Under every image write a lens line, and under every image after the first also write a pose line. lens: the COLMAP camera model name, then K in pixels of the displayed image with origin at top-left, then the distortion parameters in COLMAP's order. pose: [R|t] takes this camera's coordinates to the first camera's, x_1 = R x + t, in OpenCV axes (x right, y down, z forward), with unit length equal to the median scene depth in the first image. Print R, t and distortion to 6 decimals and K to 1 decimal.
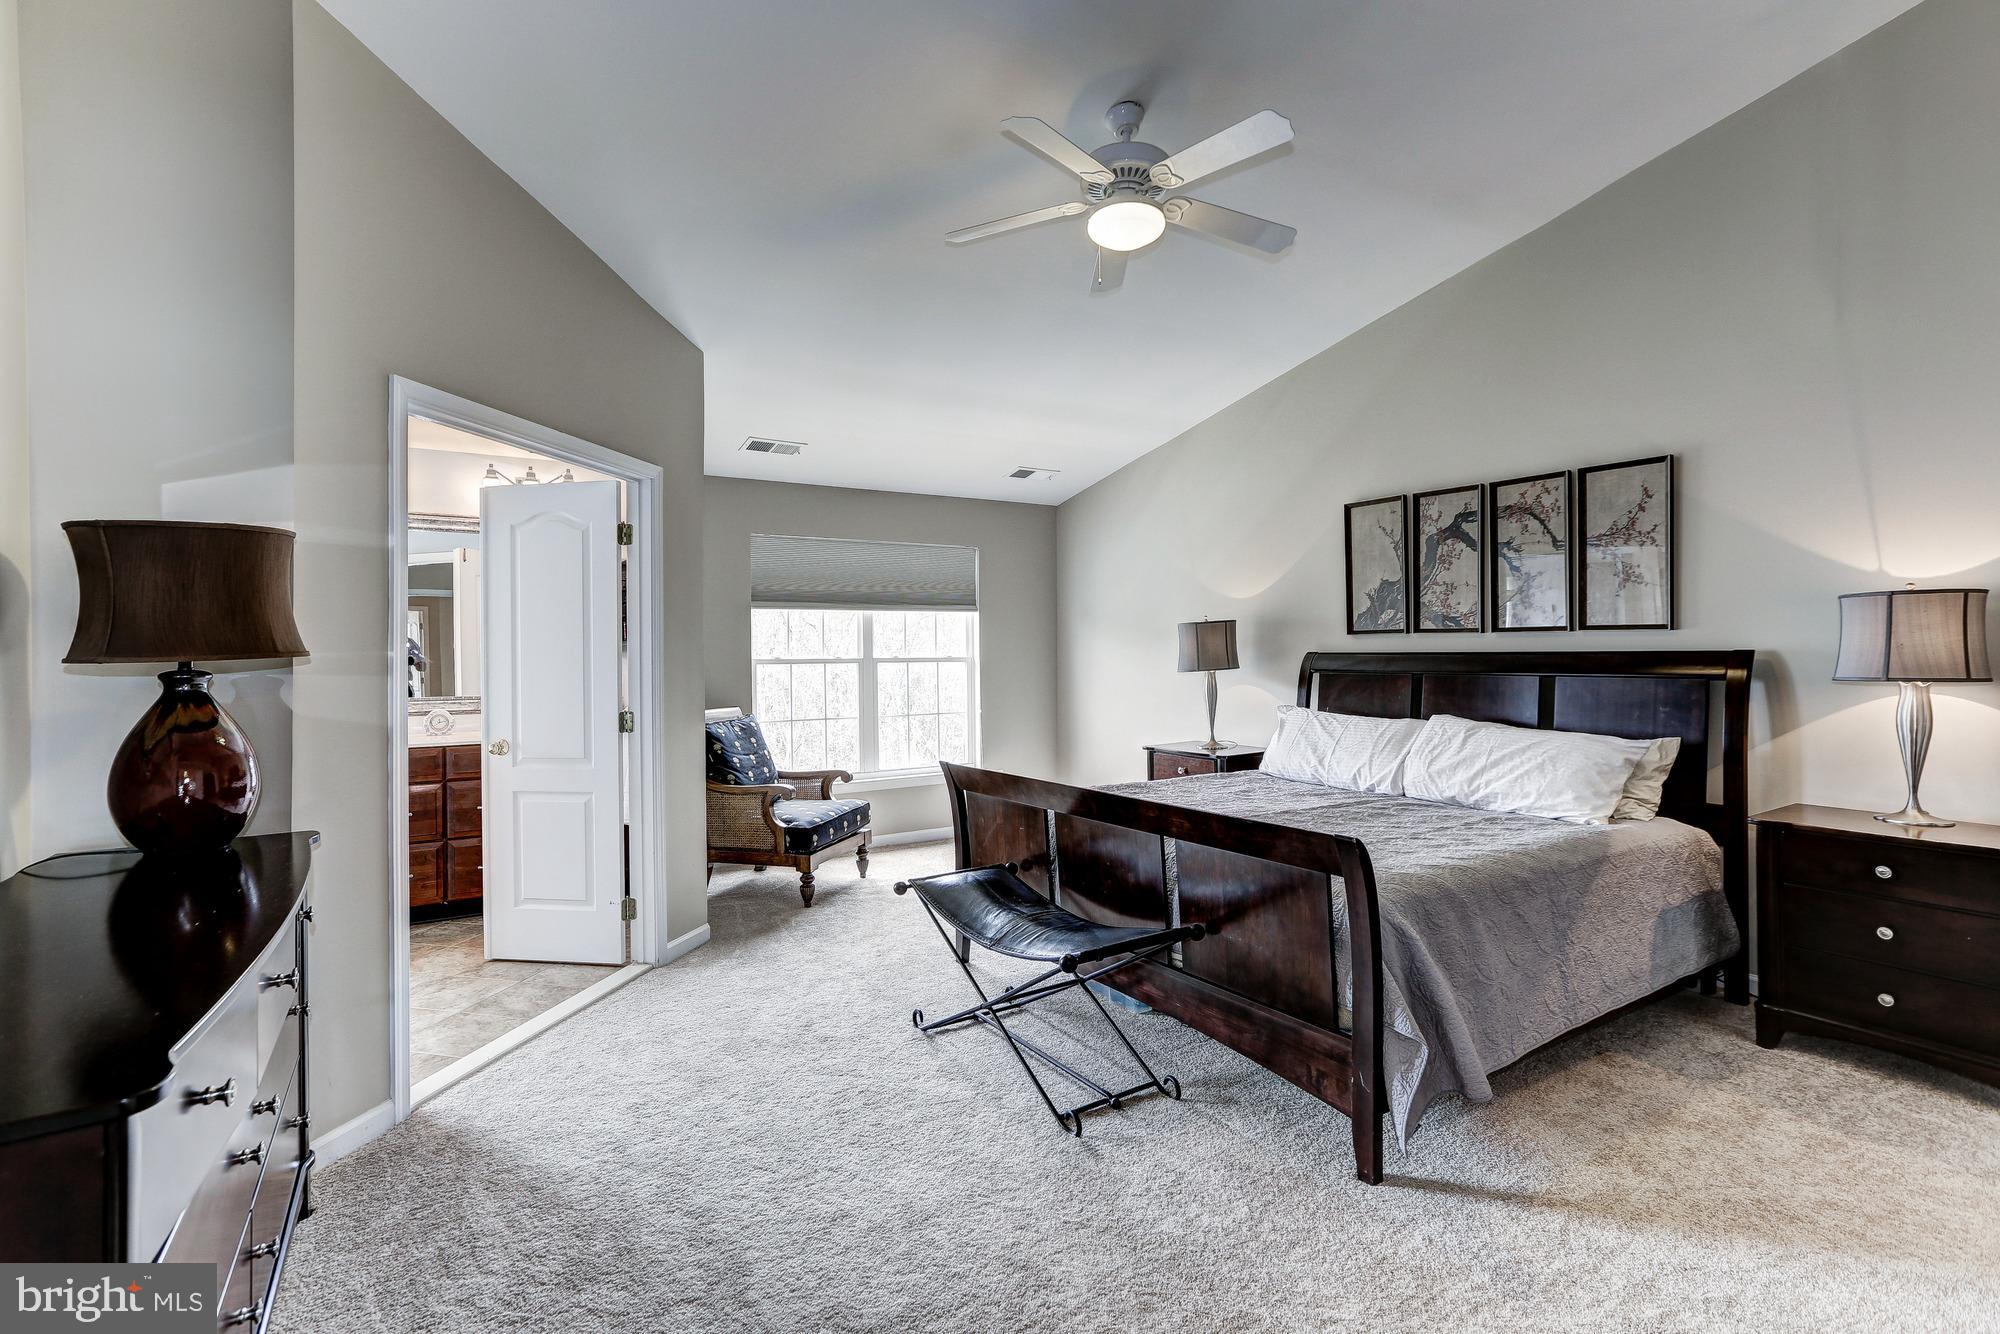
lens RADIAL K [[909.5, 0, 998.0], [0, 909.5, 655.0], [0, 0, 1]] dist [0.001169, 0.000578]
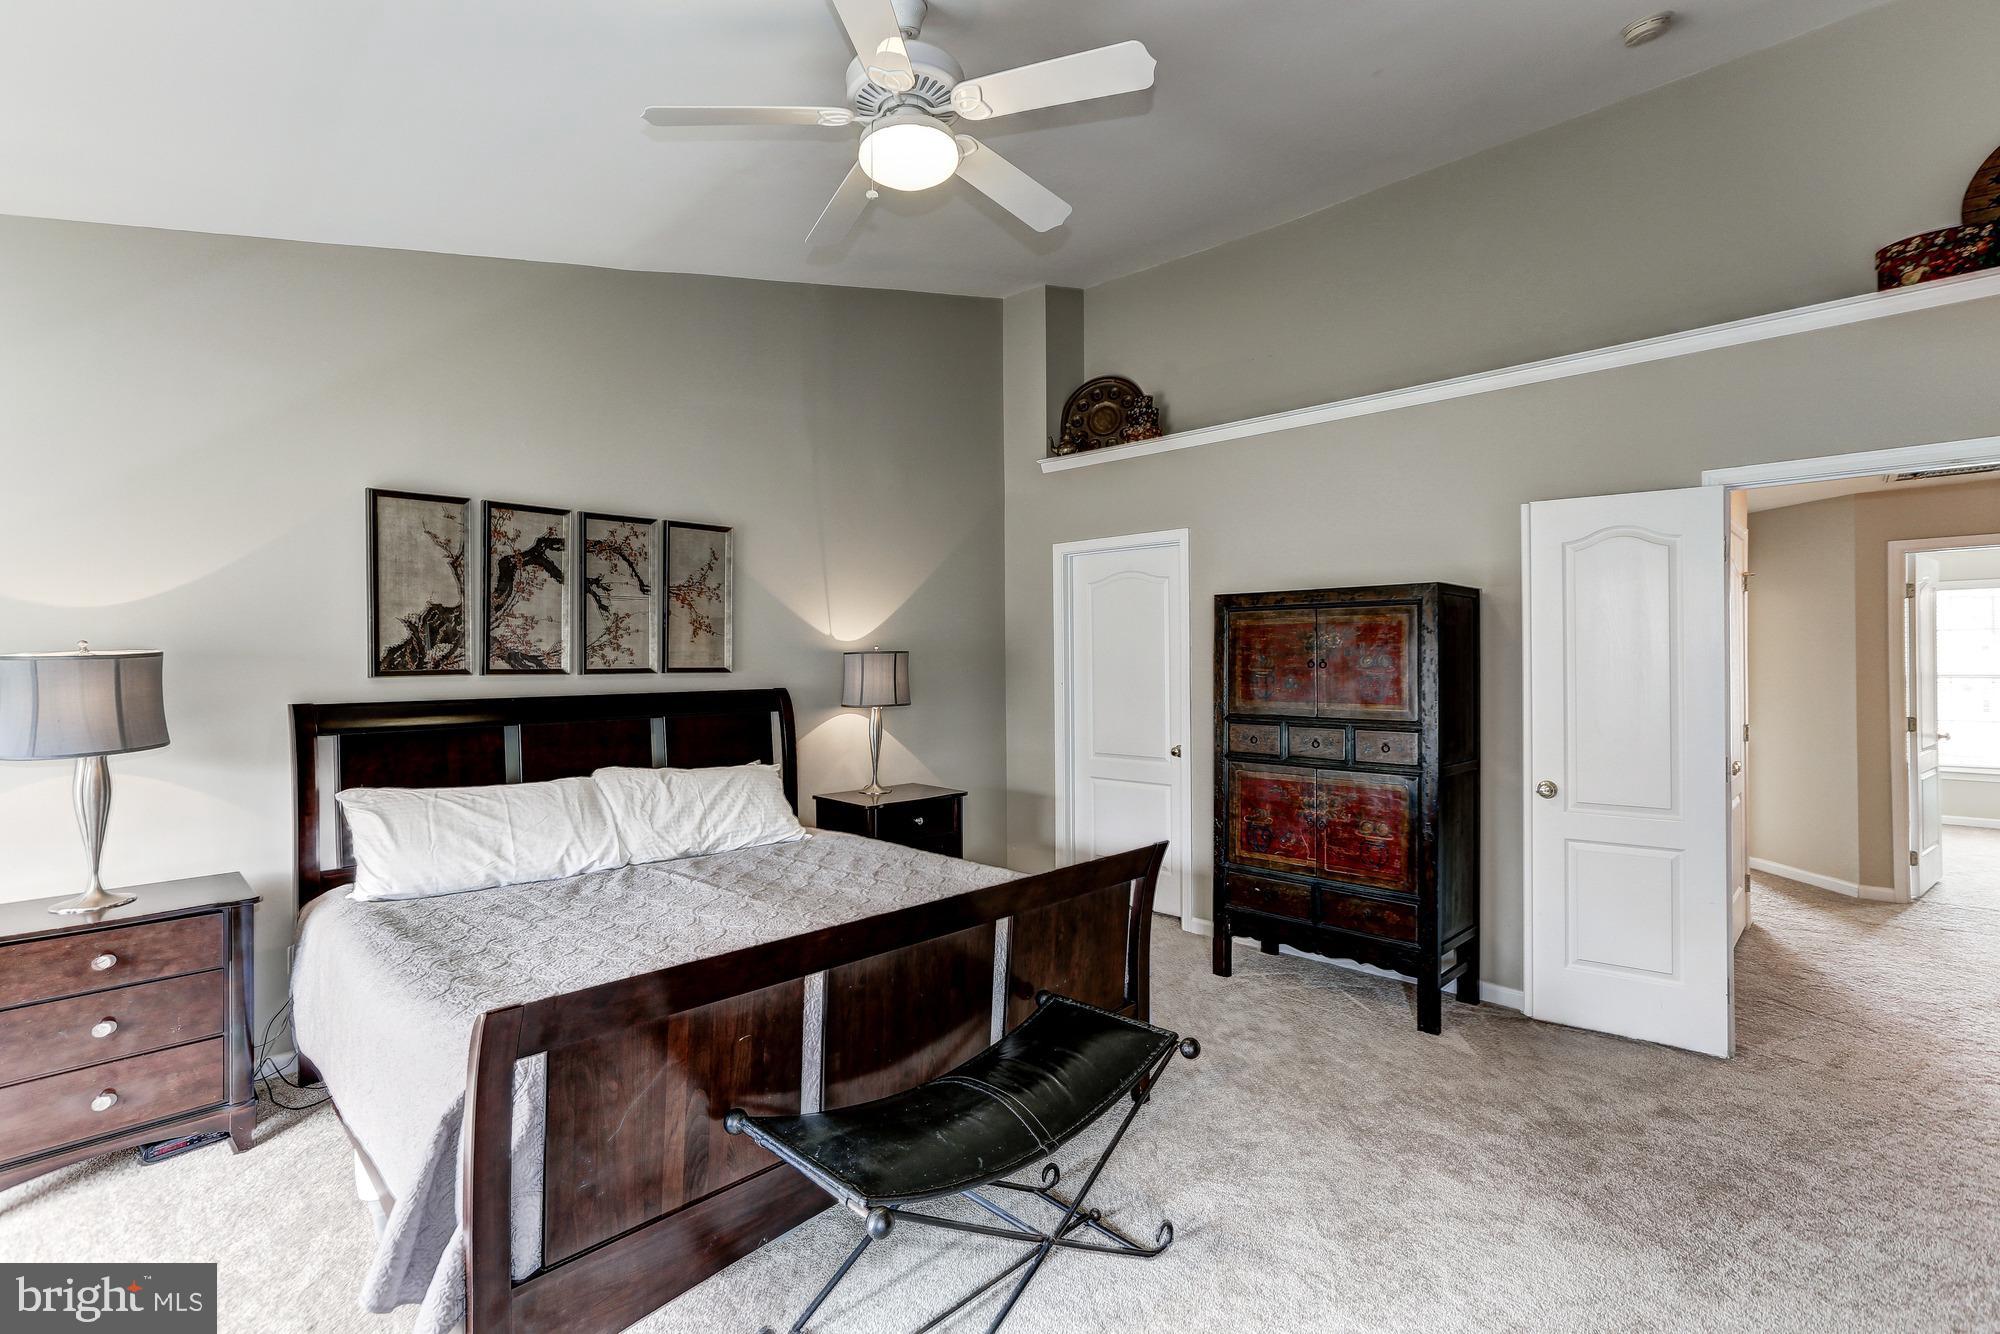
lens RADIAL K [[909.5, 0, 999.1], [0, 909.5, 657.4], [0, 0, 1]] dist [0.001169, 0.000578]
pose [[-0.173400, 0.000650, 0.984851, -0.447250], [0.005013, 0.999987, 0.000222, -0.040272], [-0.984839, 0.004975, -0.173401, 0.750923]]
